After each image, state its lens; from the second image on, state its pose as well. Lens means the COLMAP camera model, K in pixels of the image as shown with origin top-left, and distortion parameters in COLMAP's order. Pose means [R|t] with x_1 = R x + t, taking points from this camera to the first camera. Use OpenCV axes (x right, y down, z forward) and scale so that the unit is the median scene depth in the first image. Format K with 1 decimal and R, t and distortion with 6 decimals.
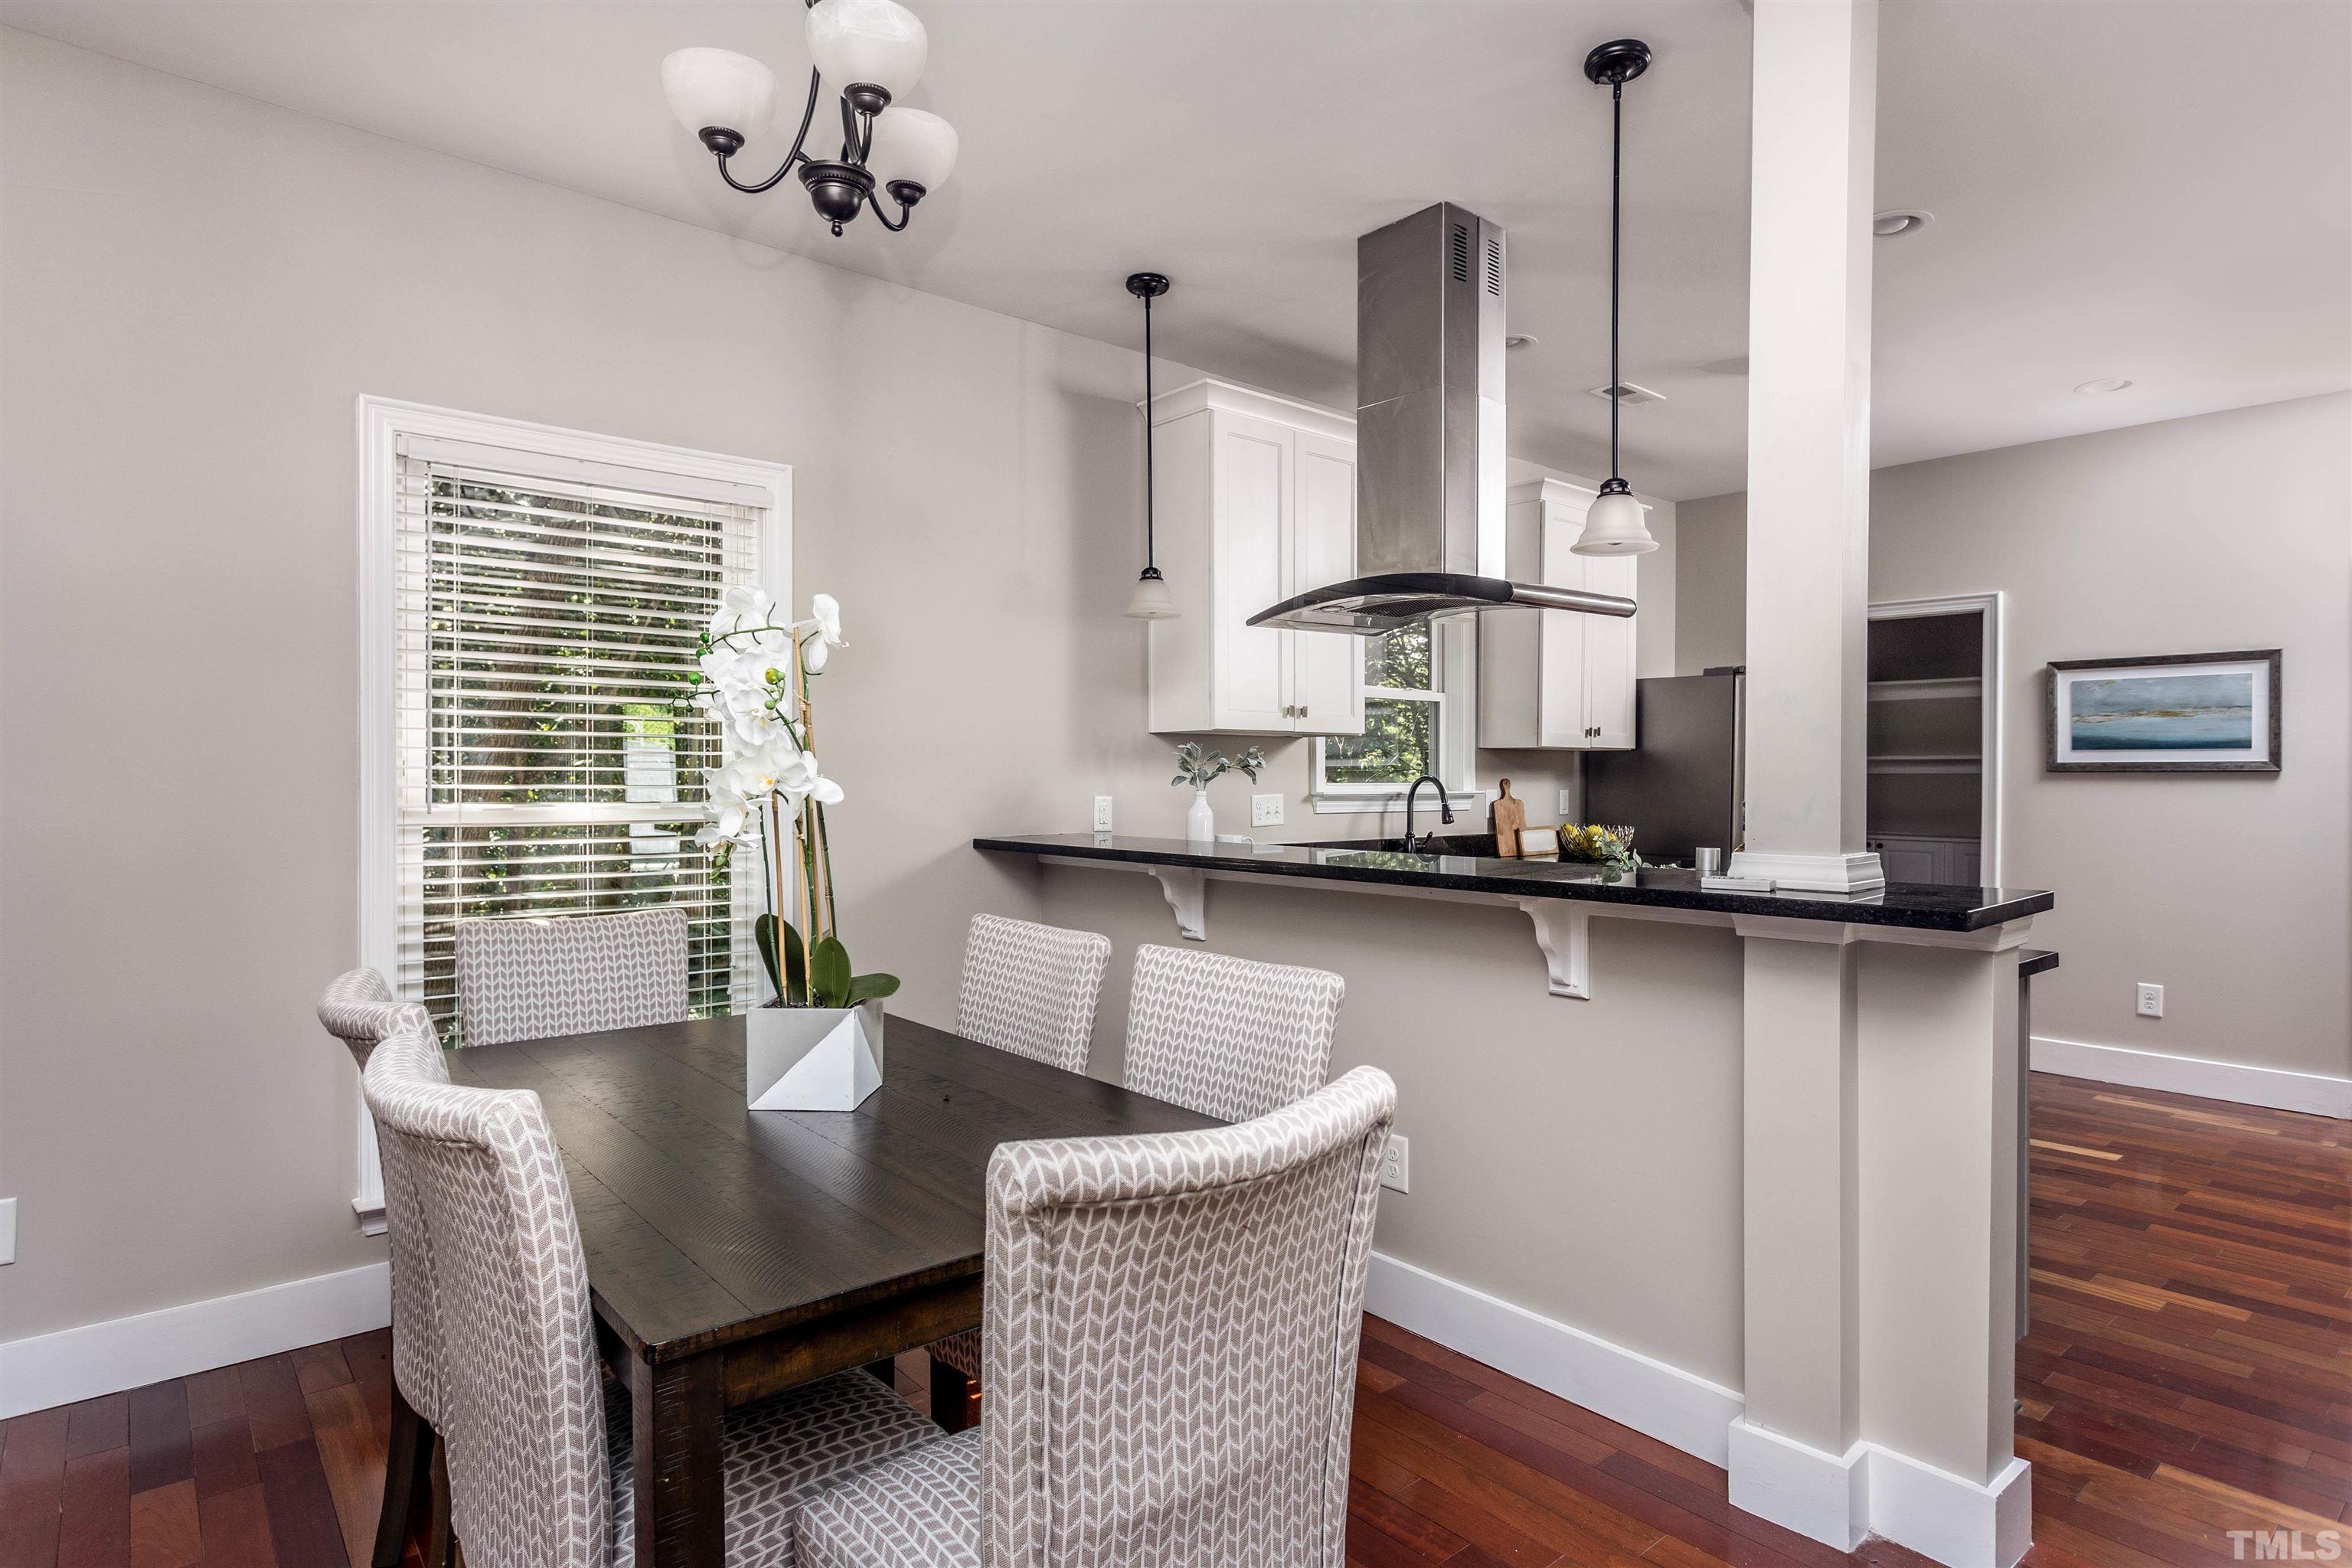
lens RADIAL K [[1223.8, 0, 1181.3], [0, 1223.8, 780.2], [0, 0, 1]] dist [-0.005654, -0.002032]
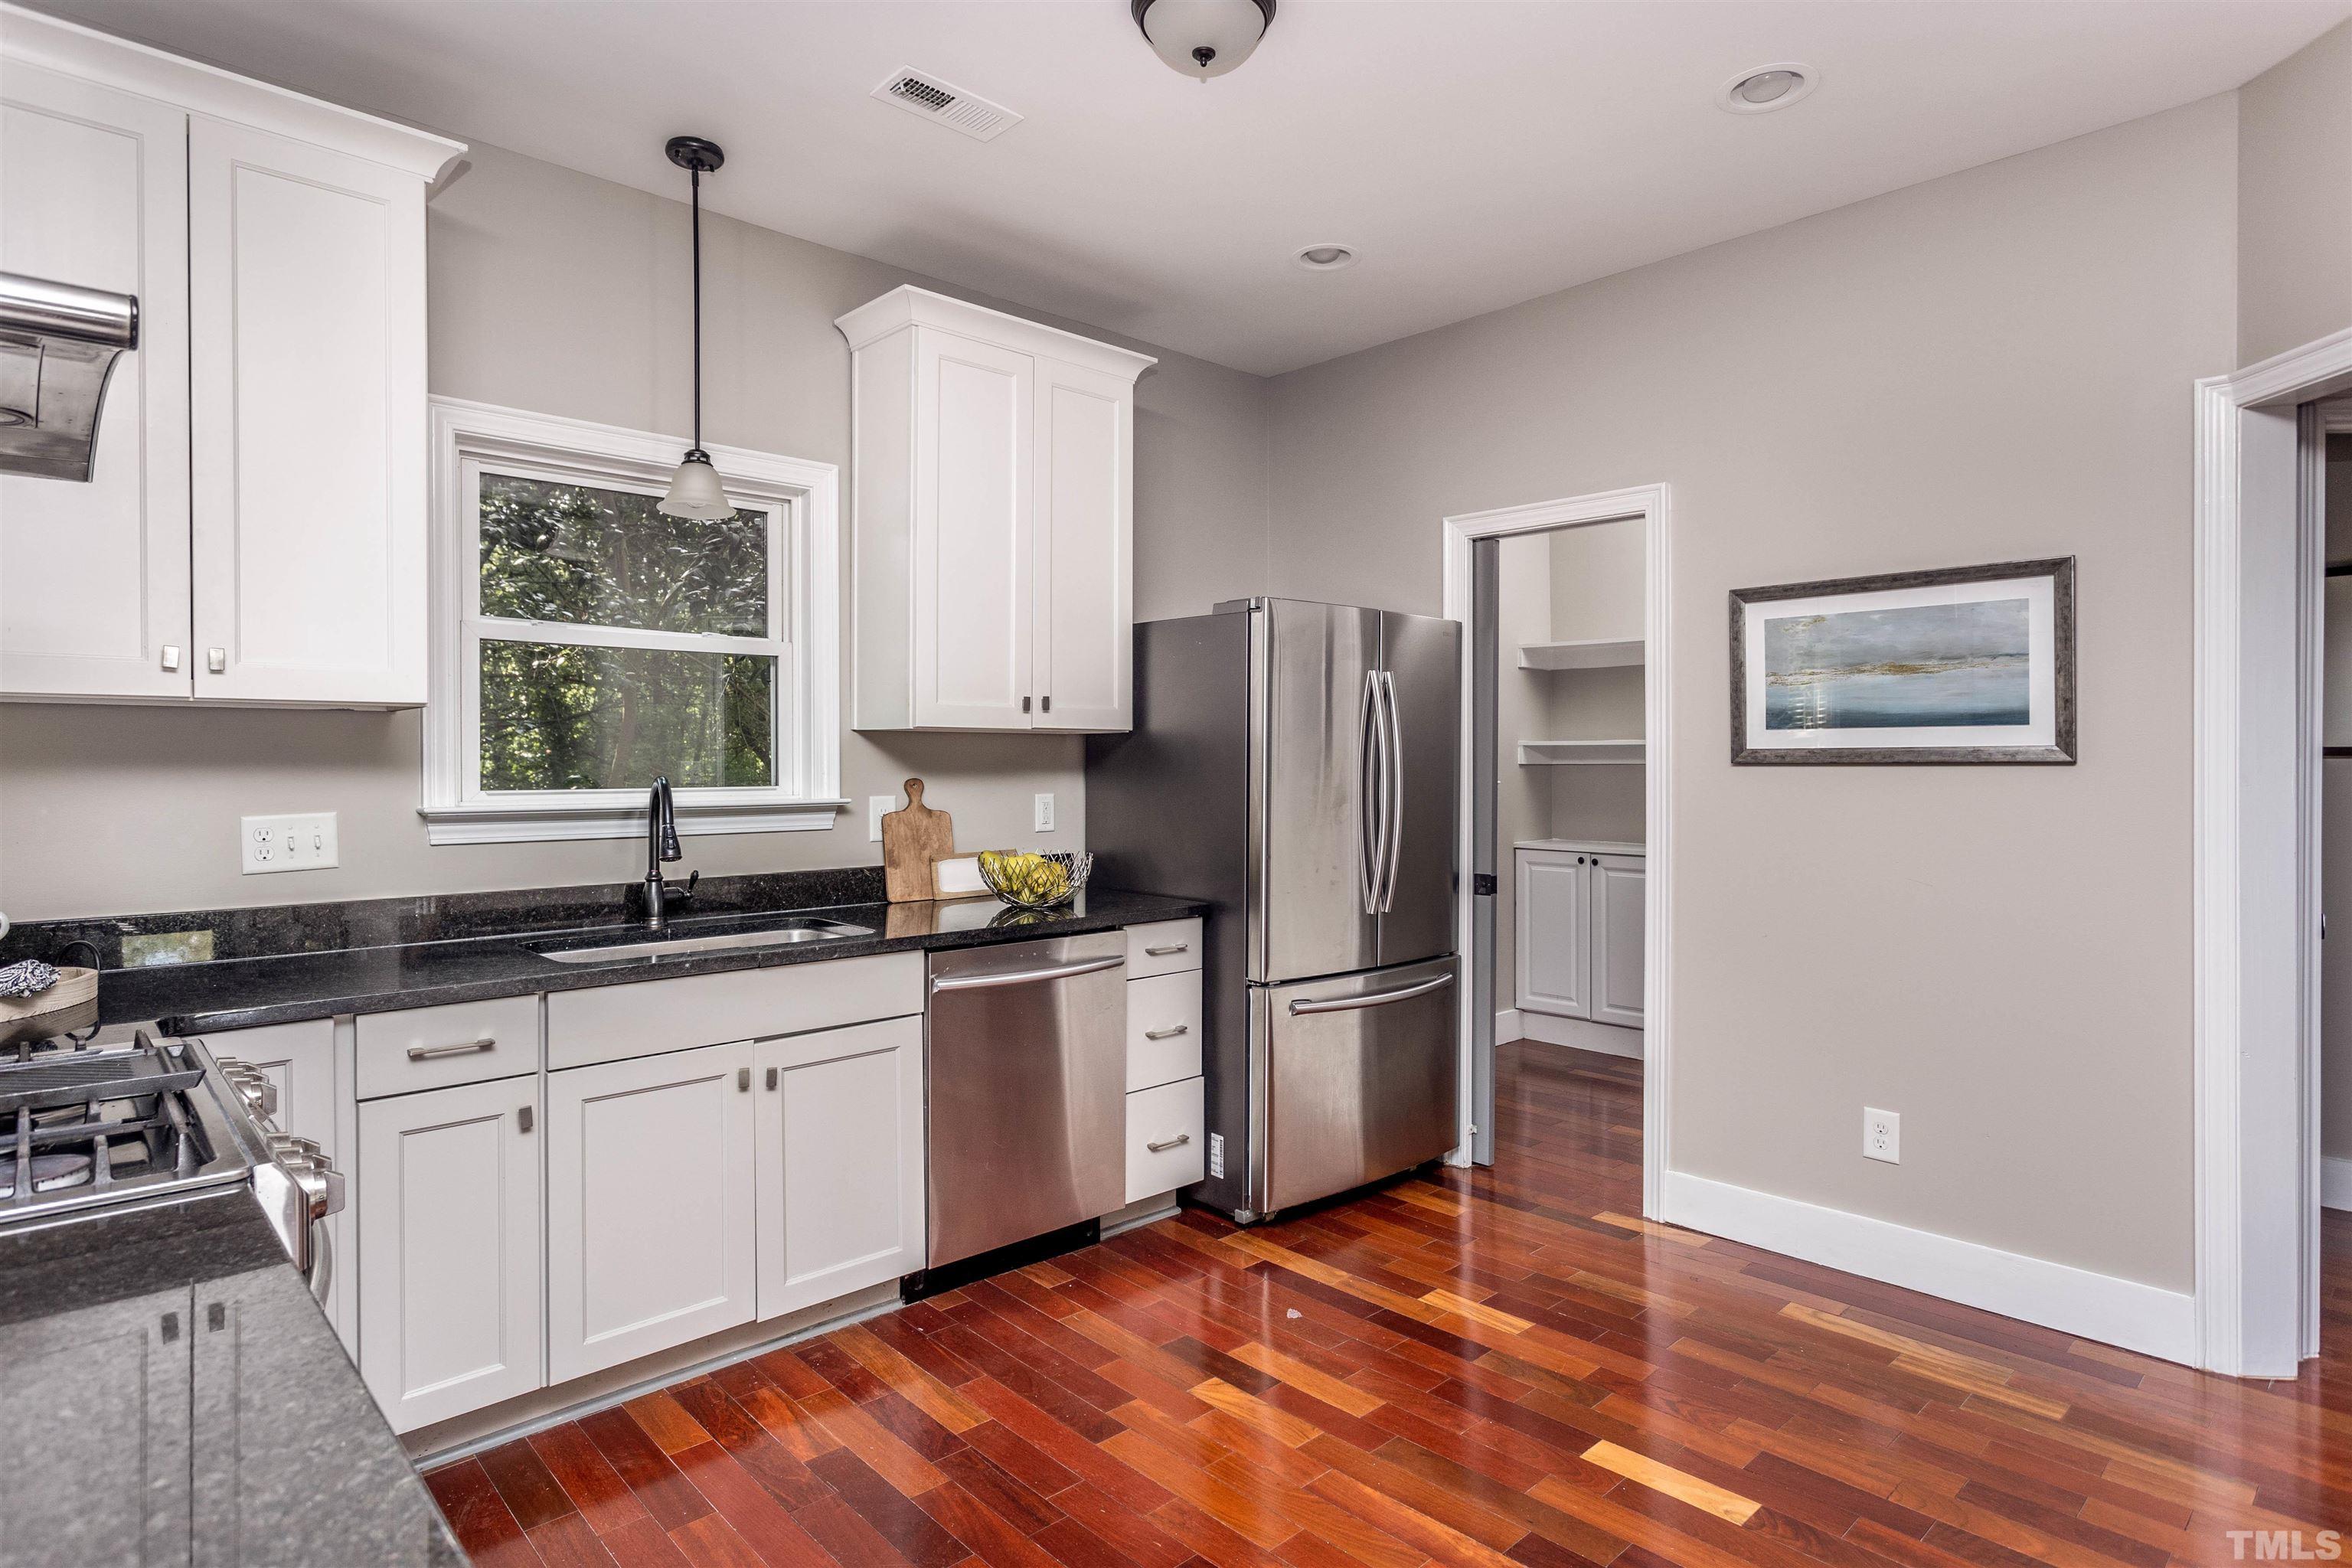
lens RADIAL K [[1262.6, 0, 1167.5], [0, 1262.6, 770.1], [0, 0, 1]] dist [0.002483, 0.000878]
pose [[0.998836, -0.004789, 0.047995, 0.410004], [0.004706, 0.999987, 0.001841, -0.006855], [-0.048003, -0.001613, 0.998846, 0.385549]]
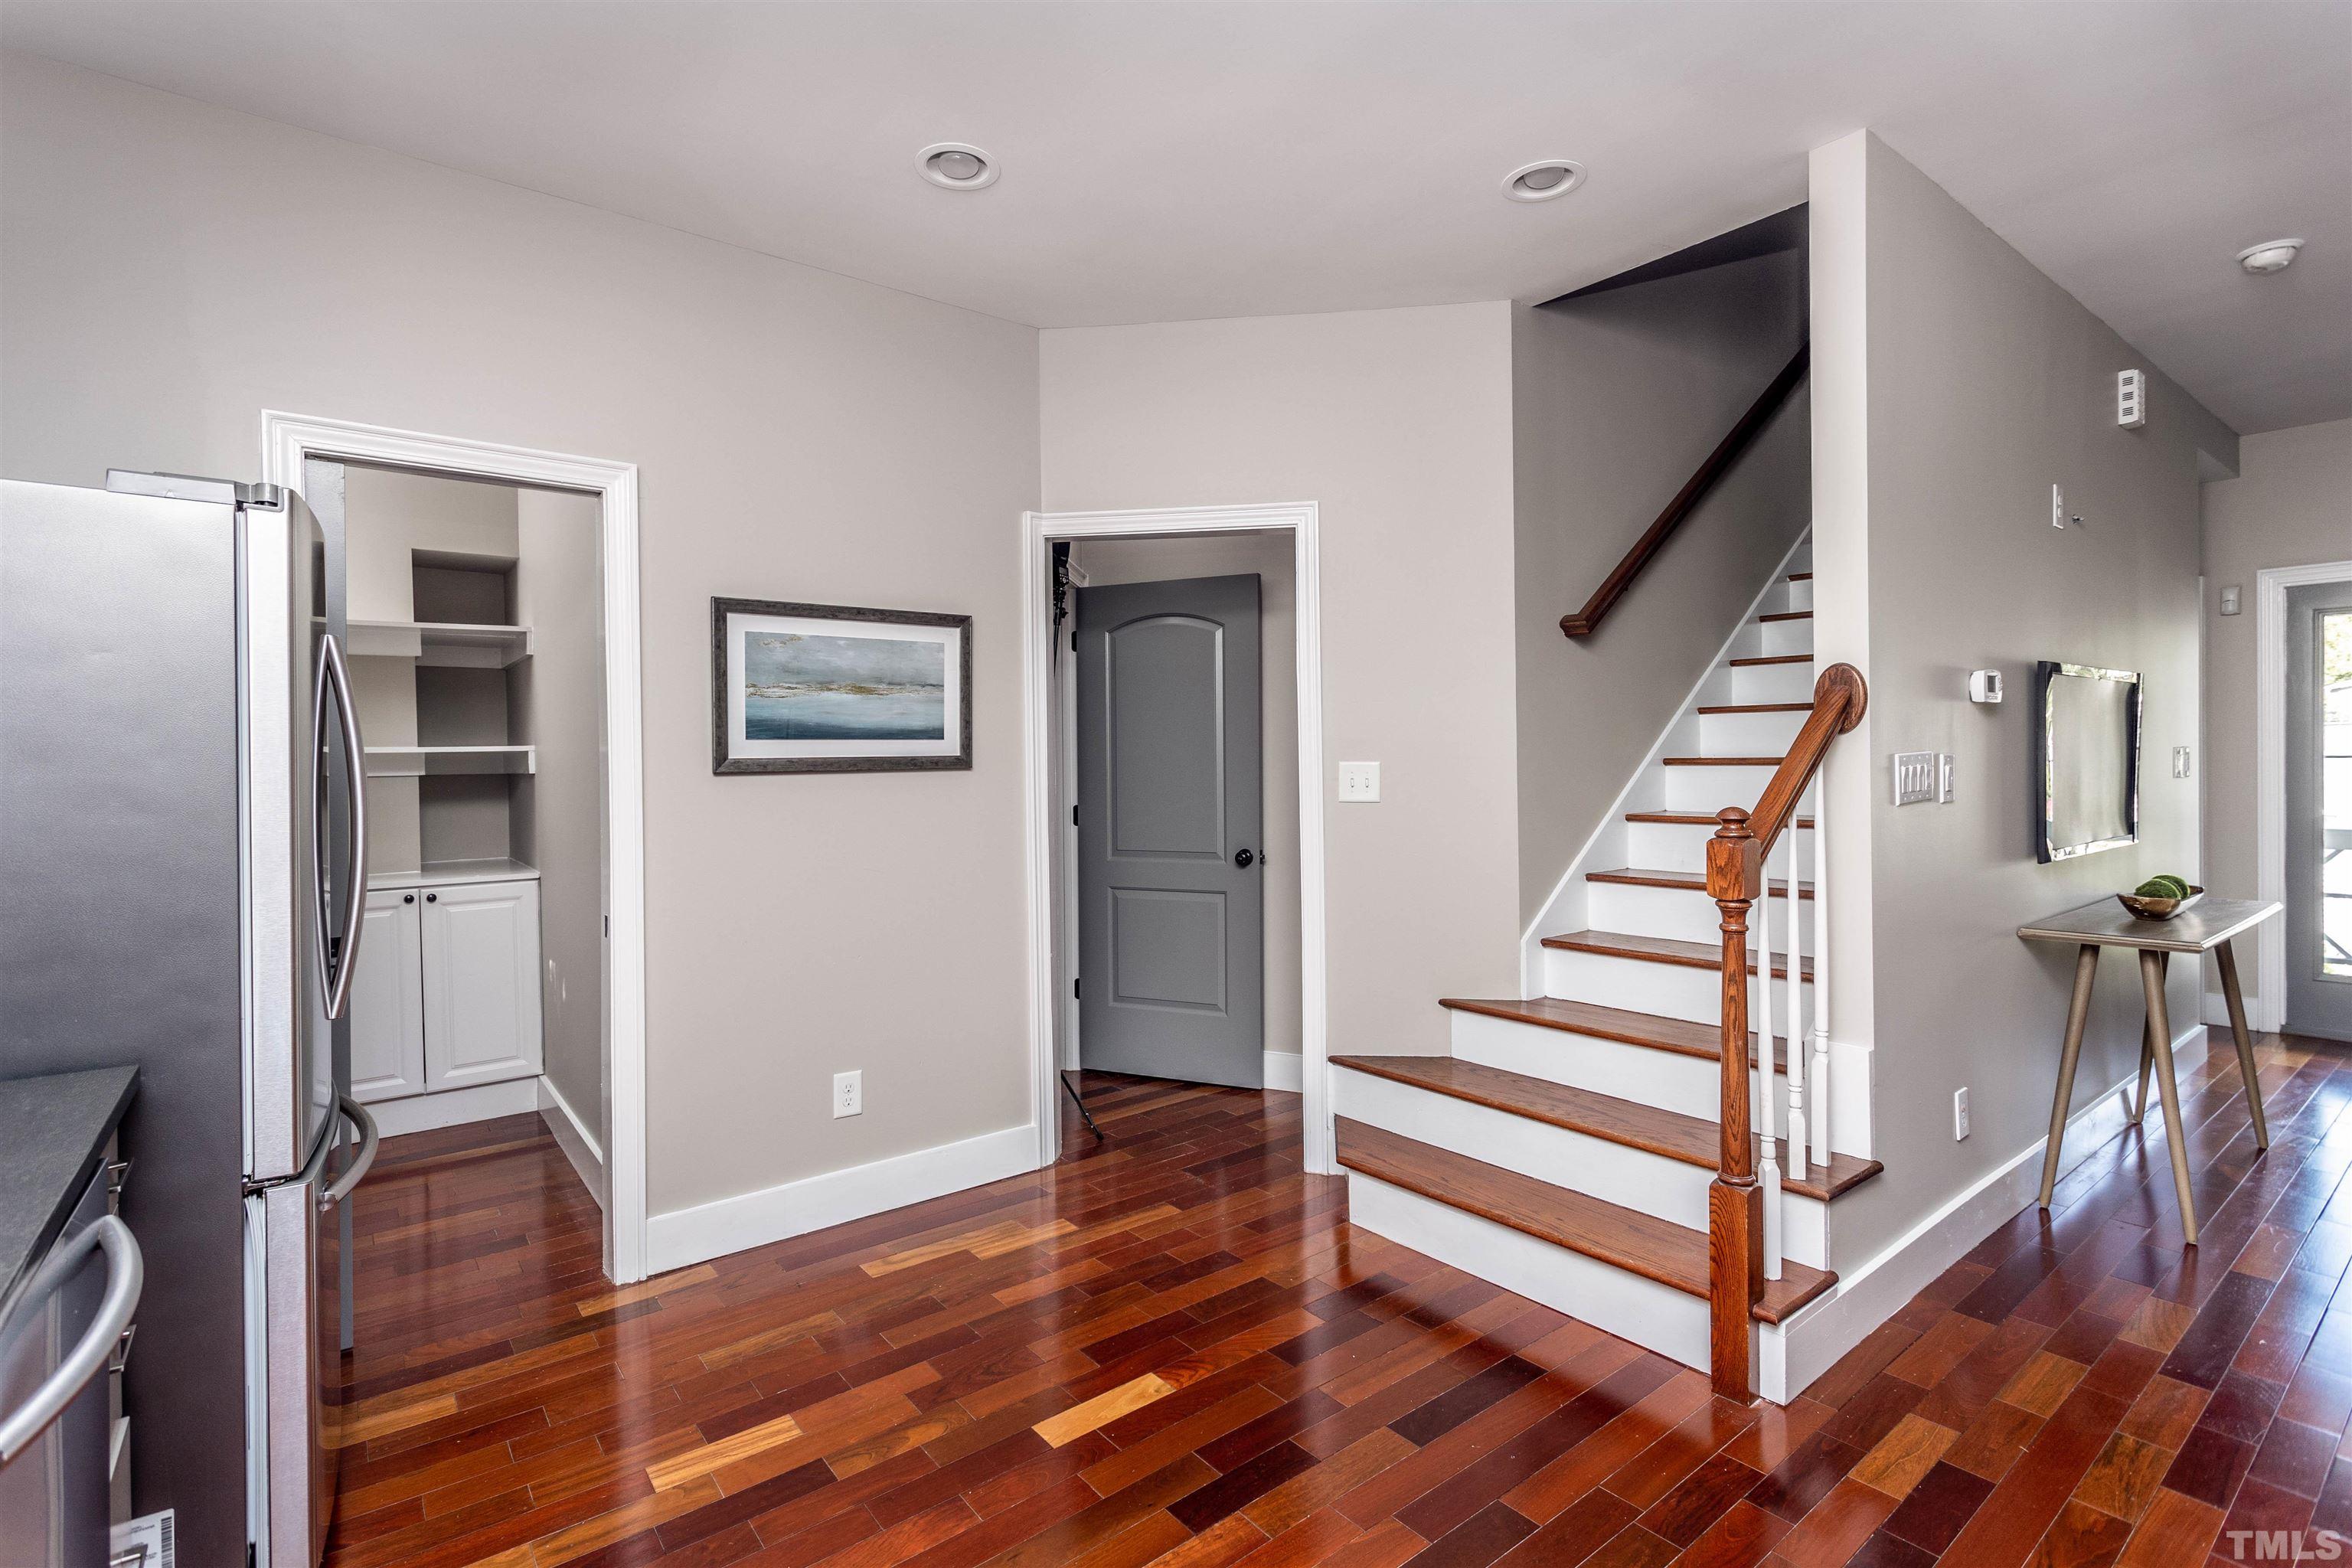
lens RADIAL K [[1189.3, 0, 1155.3], [0, 1189.3, 748.3], [0, 0, 1]] dist [-0.000807, -0.000131]
pose [[0.017842, -0.015656, 0.999718, 0.119305], [0.004288, 0.999869, 0.015582, -0.030123], [-0.999832, 0.004009, 0.017907, 0.808374]]
